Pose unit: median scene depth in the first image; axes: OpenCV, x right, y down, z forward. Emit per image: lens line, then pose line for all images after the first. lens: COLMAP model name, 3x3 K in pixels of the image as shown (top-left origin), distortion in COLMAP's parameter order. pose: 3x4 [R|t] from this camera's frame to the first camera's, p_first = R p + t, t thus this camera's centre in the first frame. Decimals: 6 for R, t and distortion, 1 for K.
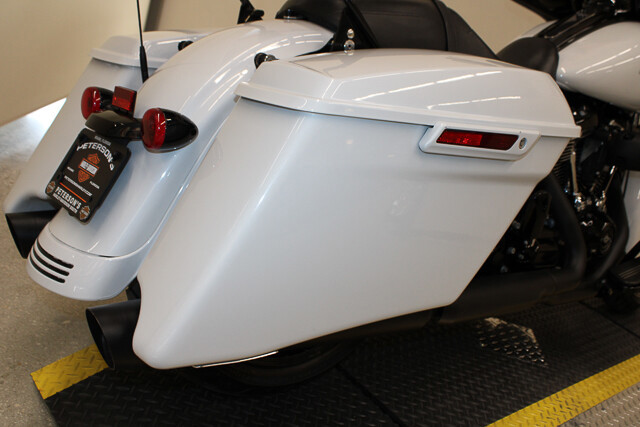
lens RADIAL K [[868.4, 0, 320.0], [0, 868.4, 213.5], [0, 0, 1]] dist [-0.020358, -0.011979]
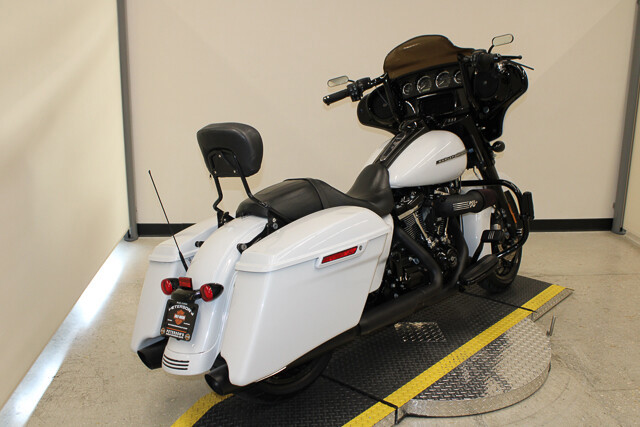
lens RADIAL K [[868.4, 0, 320.0], [0, 868.4, 213.5], [0, 0, 1]] dist [-0.020358, -0.011979]
pose [[0.950420, -0.307631, 0.045438, 0.050432], [0.309904, 0.949081, -0.056612, -0.064823], [-0.025709, 0.067887, 0.997362, -1.178859]]
